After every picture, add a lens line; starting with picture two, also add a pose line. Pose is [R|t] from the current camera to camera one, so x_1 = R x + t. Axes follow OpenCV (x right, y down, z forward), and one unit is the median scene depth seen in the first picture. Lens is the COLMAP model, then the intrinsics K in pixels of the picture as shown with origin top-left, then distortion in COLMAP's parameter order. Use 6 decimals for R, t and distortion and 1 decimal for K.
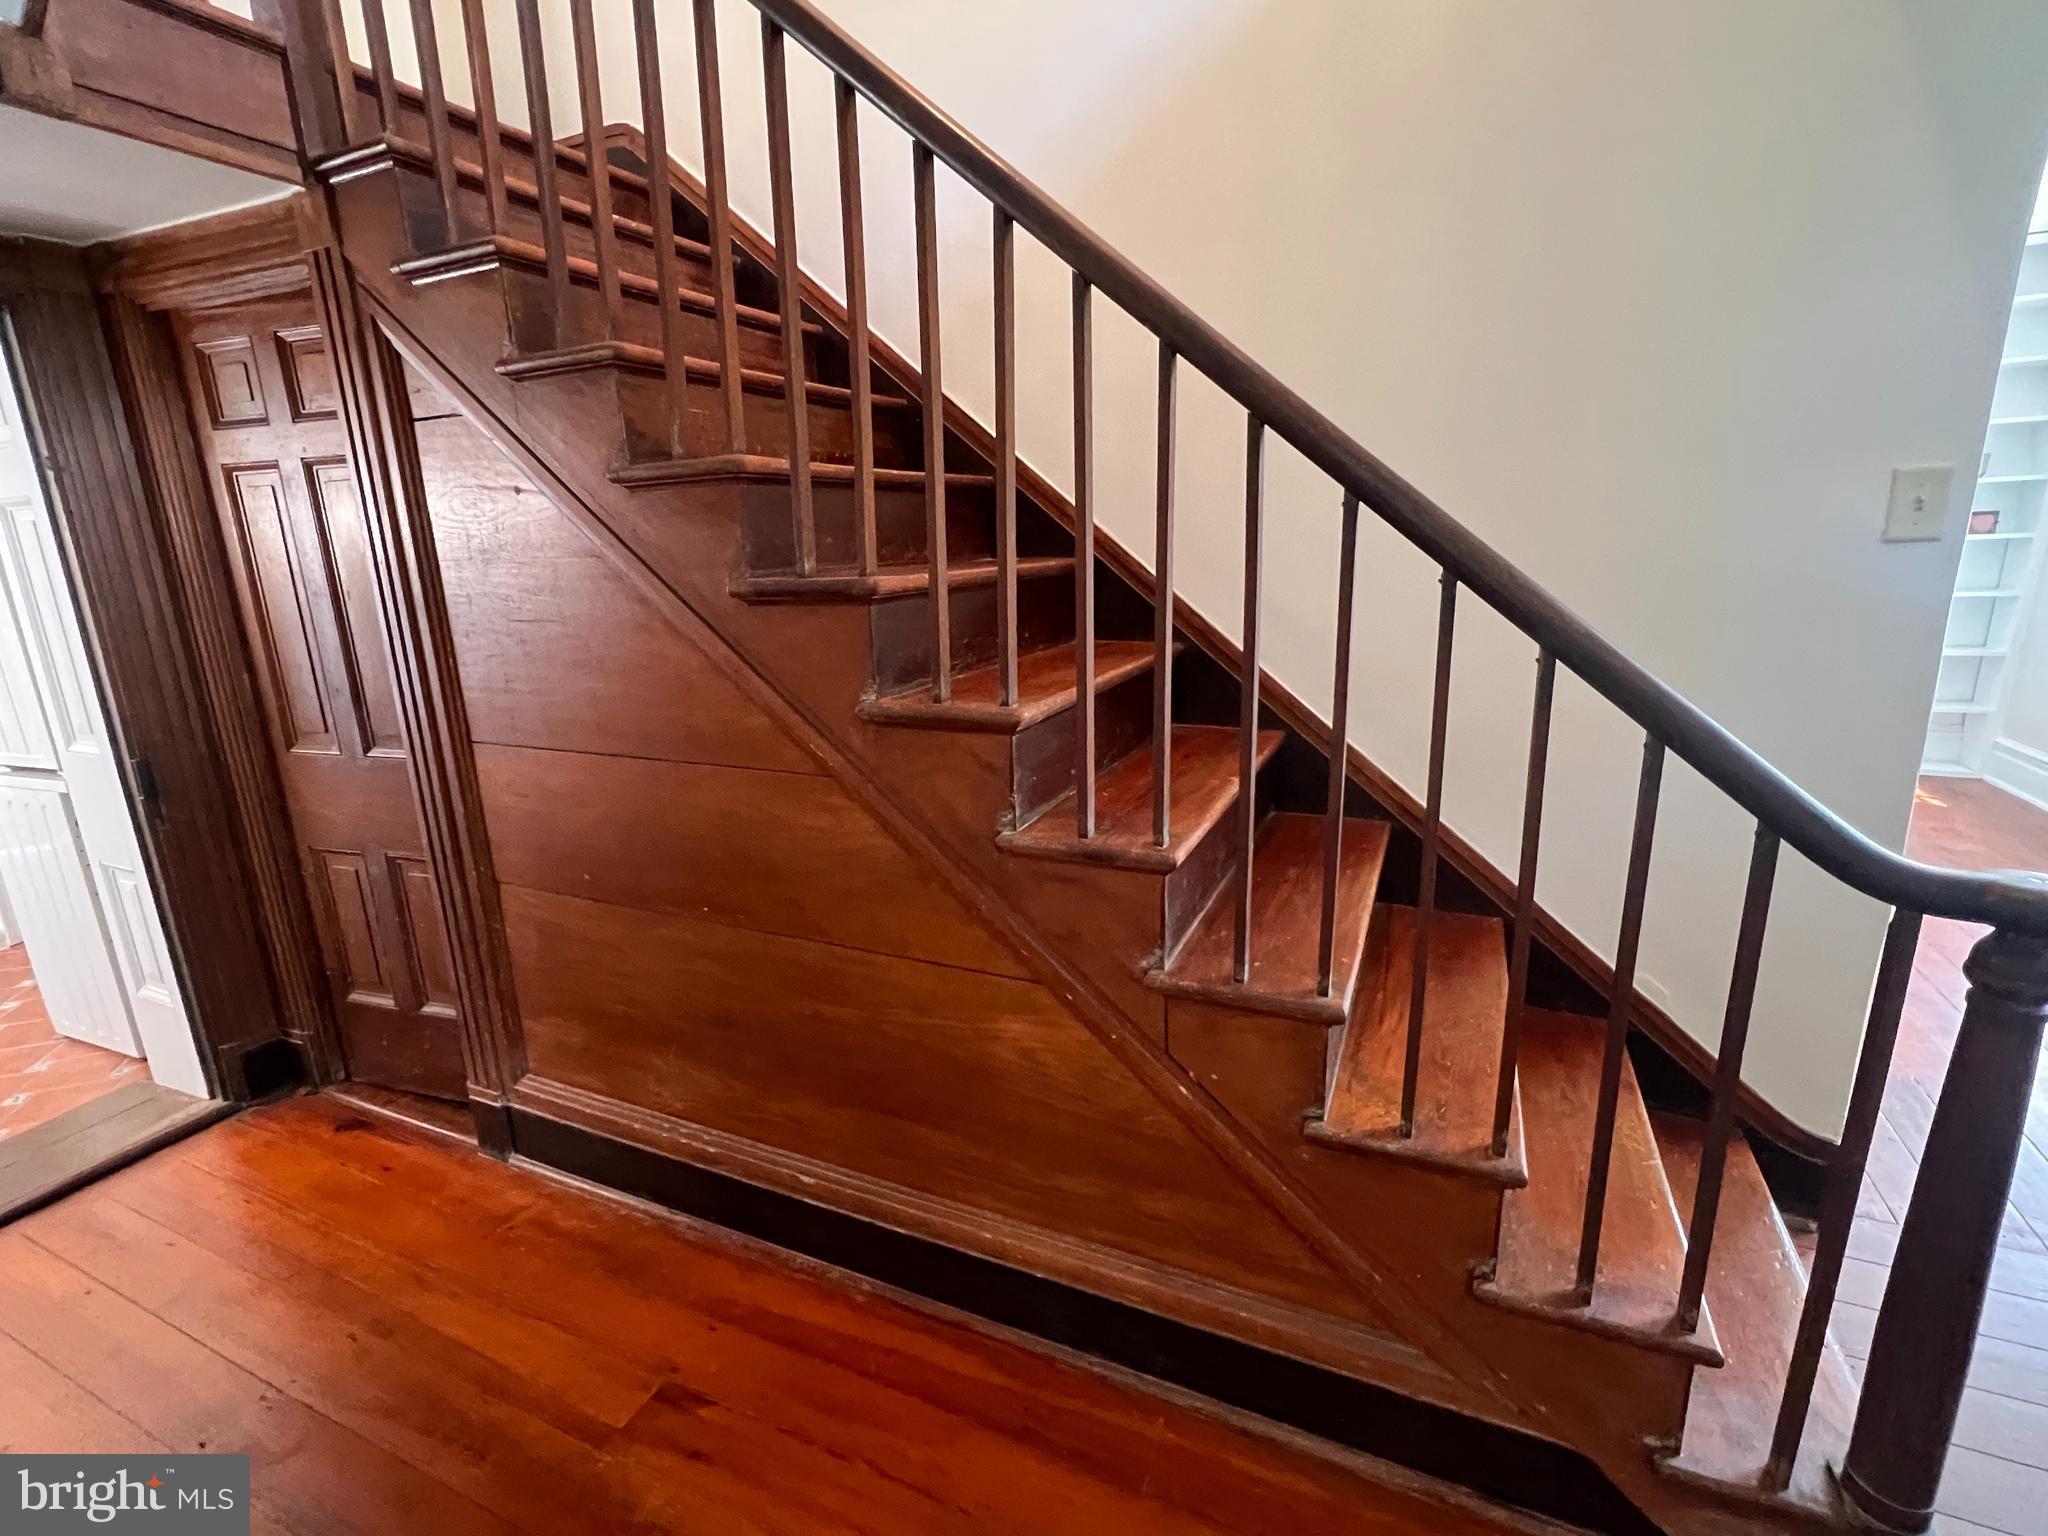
lens RADIAL K [[938.2, 0, 1024.0], [0, 938.2, 768.0], [0, 0, 1]] dist [-0.001810, -0.000350]
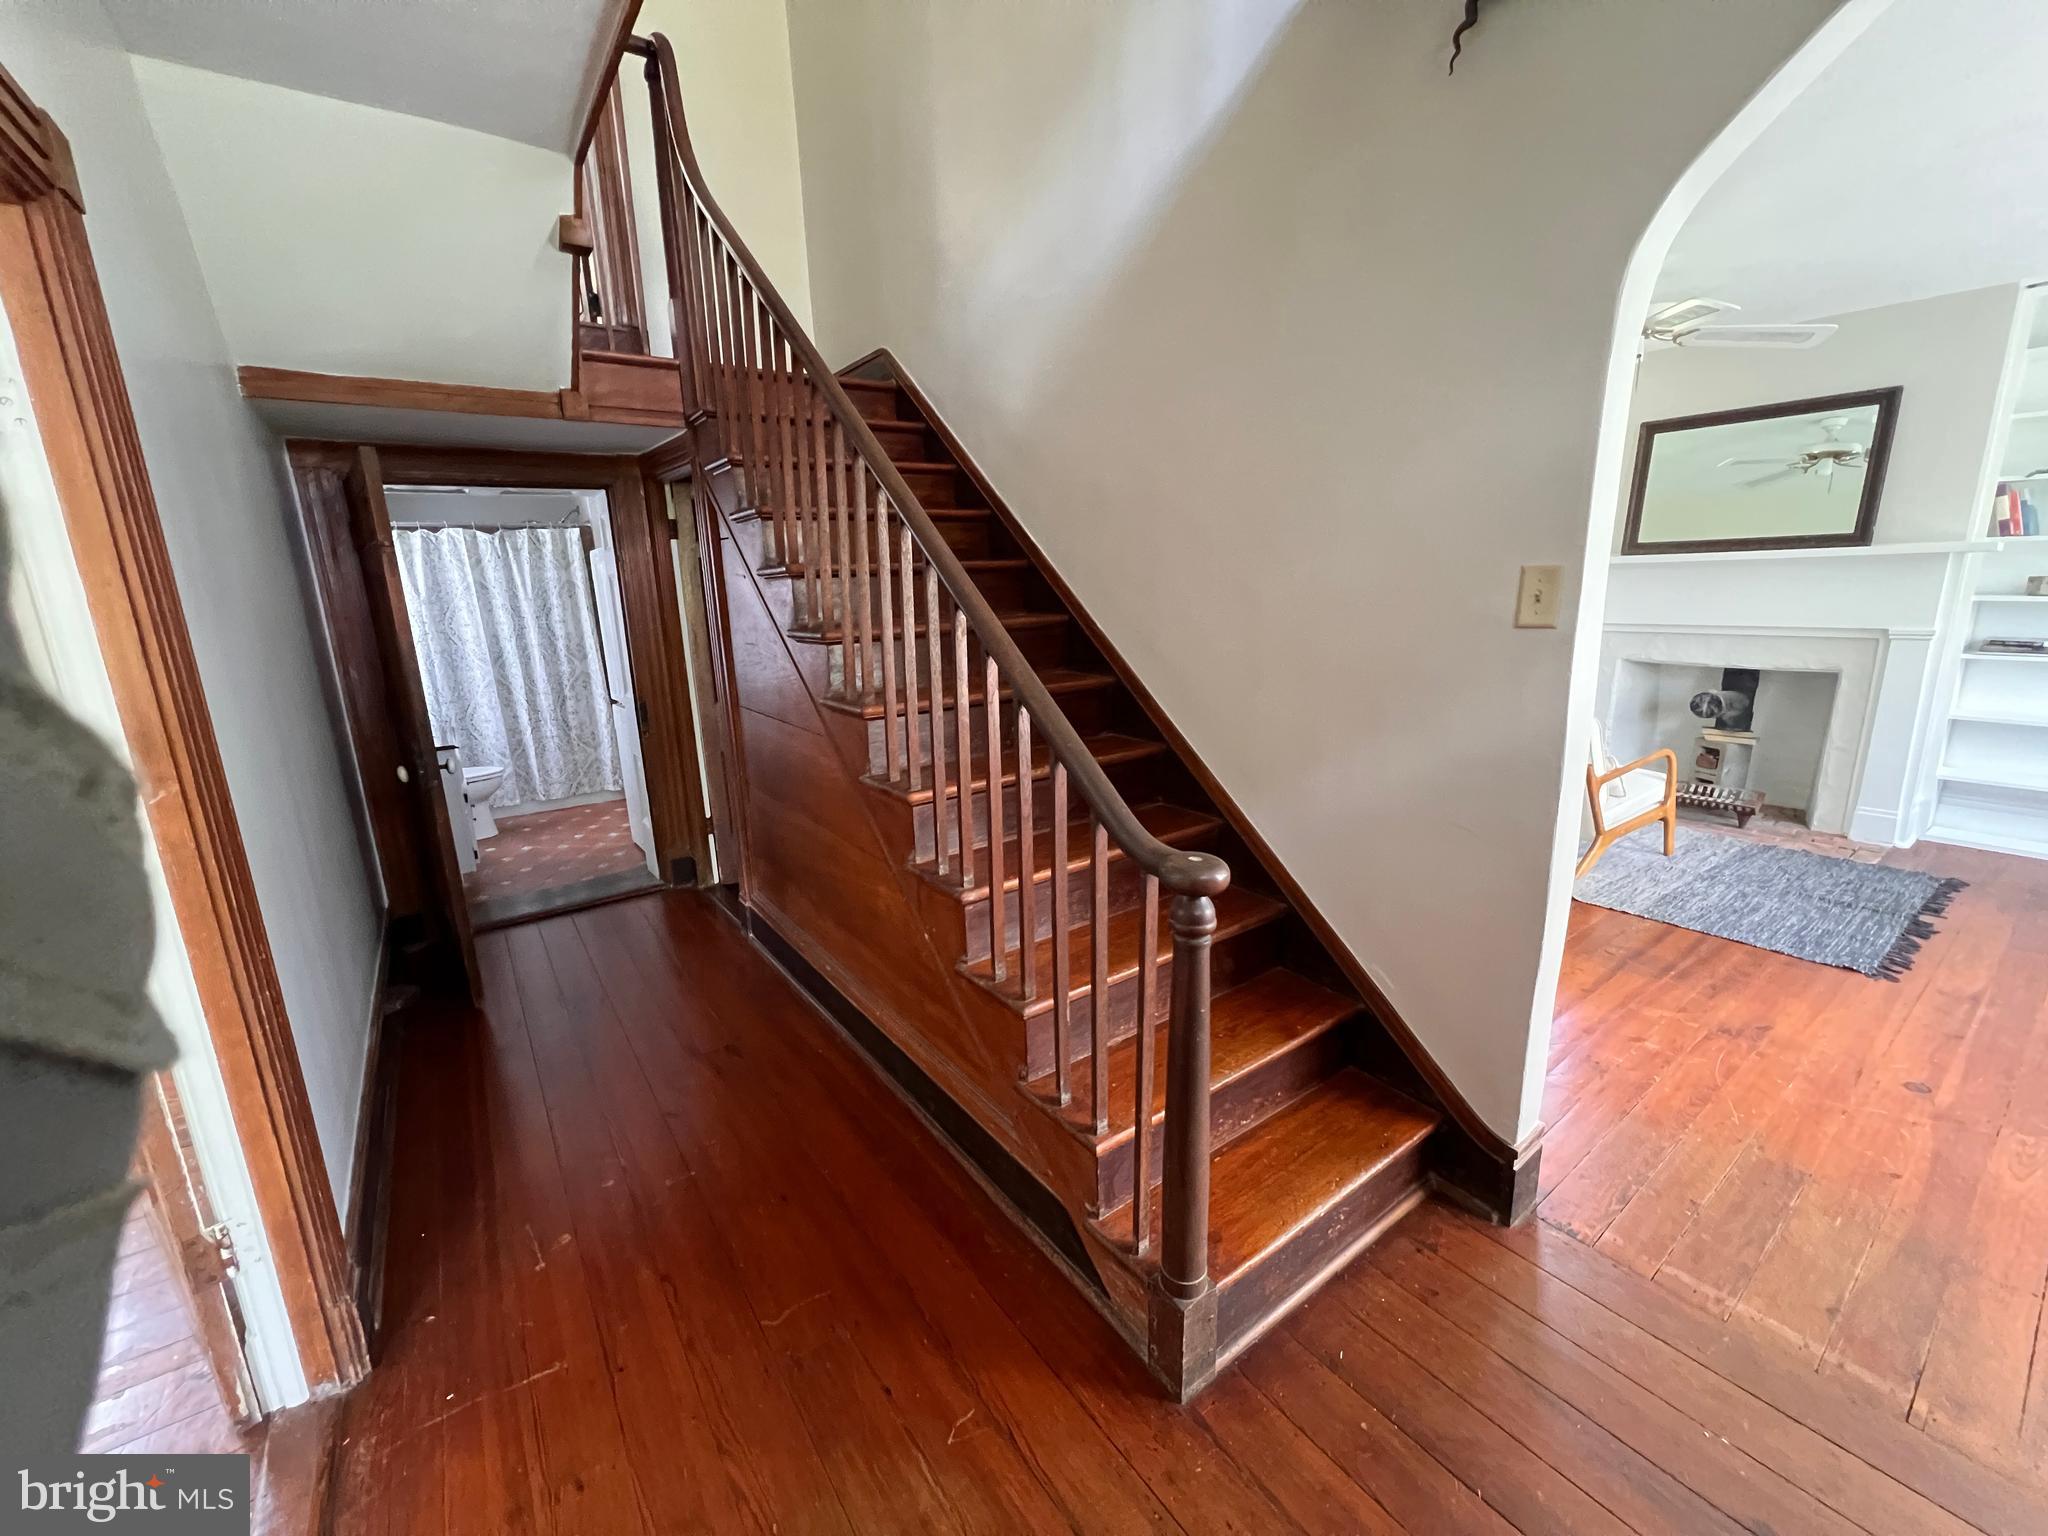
lens RADIAL K [[814.7, 0, 1024.0], [0, 814.7, 768.0], [0, 0, 1]] dist [0.000042, -0.000002]
pose [[0.866755, 0.116181, -0.485012, 0.900947], [-0.118253, 0.992631, 0.026450, -0.019008], [0.484511, 0.034428, 0.874107, -0.195803]]
